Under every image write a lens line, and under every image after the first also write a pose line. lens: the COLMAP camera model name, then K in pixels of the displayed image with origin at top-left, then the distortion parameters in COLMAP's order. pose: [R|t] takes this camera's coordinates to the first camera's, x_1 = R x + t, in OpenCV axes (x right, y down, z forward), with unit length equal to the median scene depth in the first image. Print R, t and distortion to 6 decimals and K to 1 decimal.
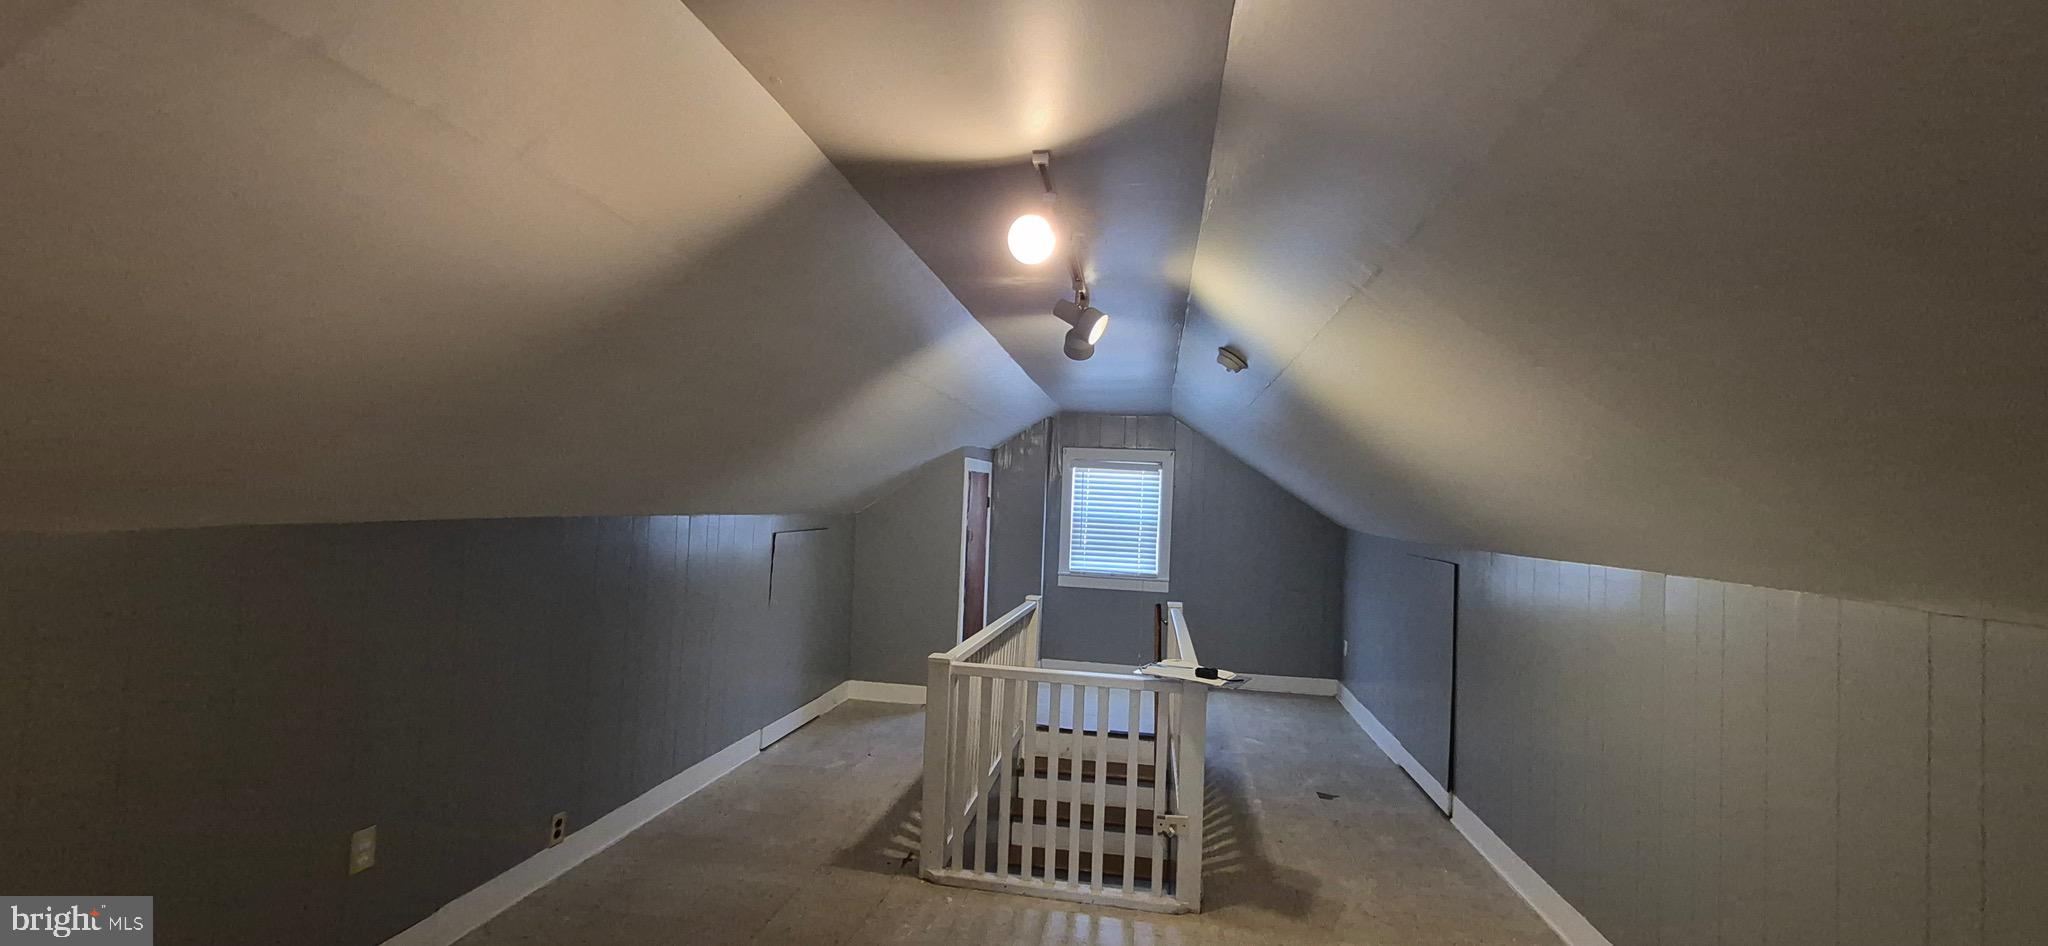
lens RADIAL K [[805.0, 0, 1024.0], [0, 805.0, 473.0], [0, 0, 1]] dist [-0.001388, -0.000154]
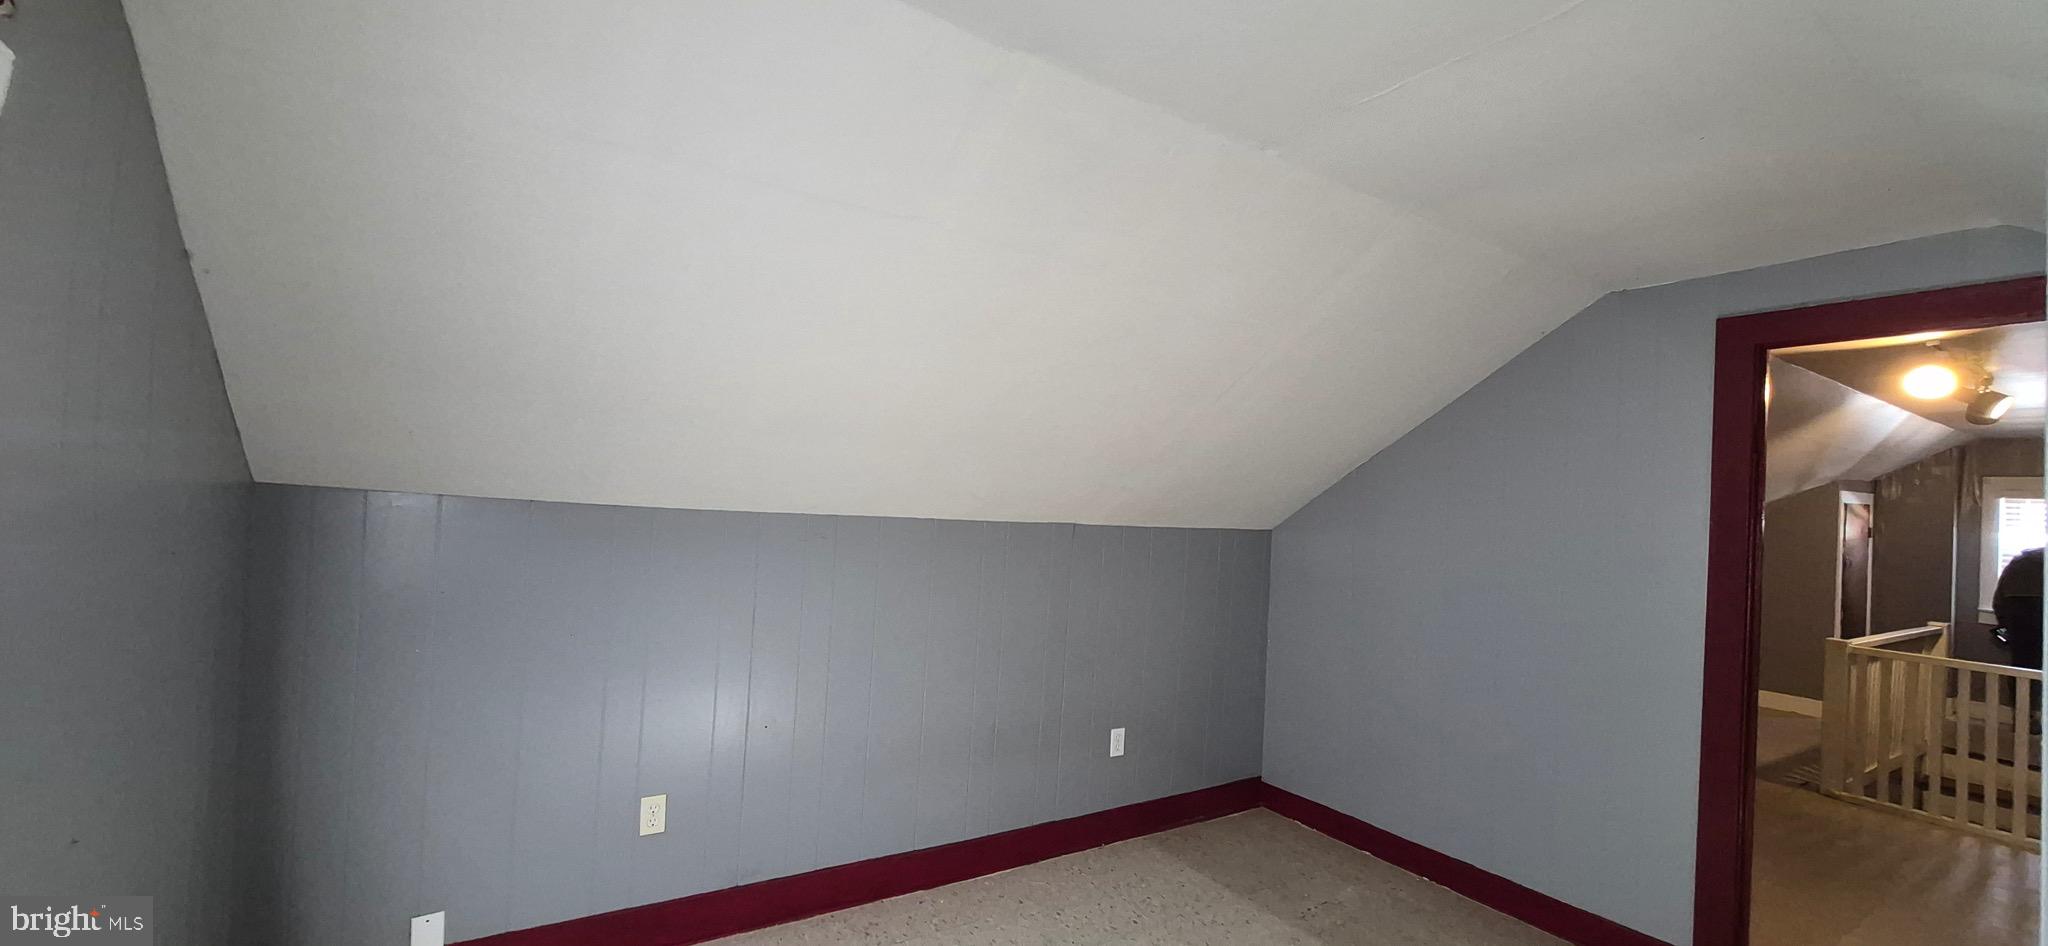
lens RADIAL K [[805.0, 0, 1024.0], [0, 805.0, 473.0], [0, 0, 1]] dist [-0.001388, -0.000154]
pose [[0.674184, -0.013148, -0.738447, -0.013670], [-0.001291, 0.999819, -0.018980, -0.018833], [0.738562, 0.013750, 0.674045, -0.472897]]
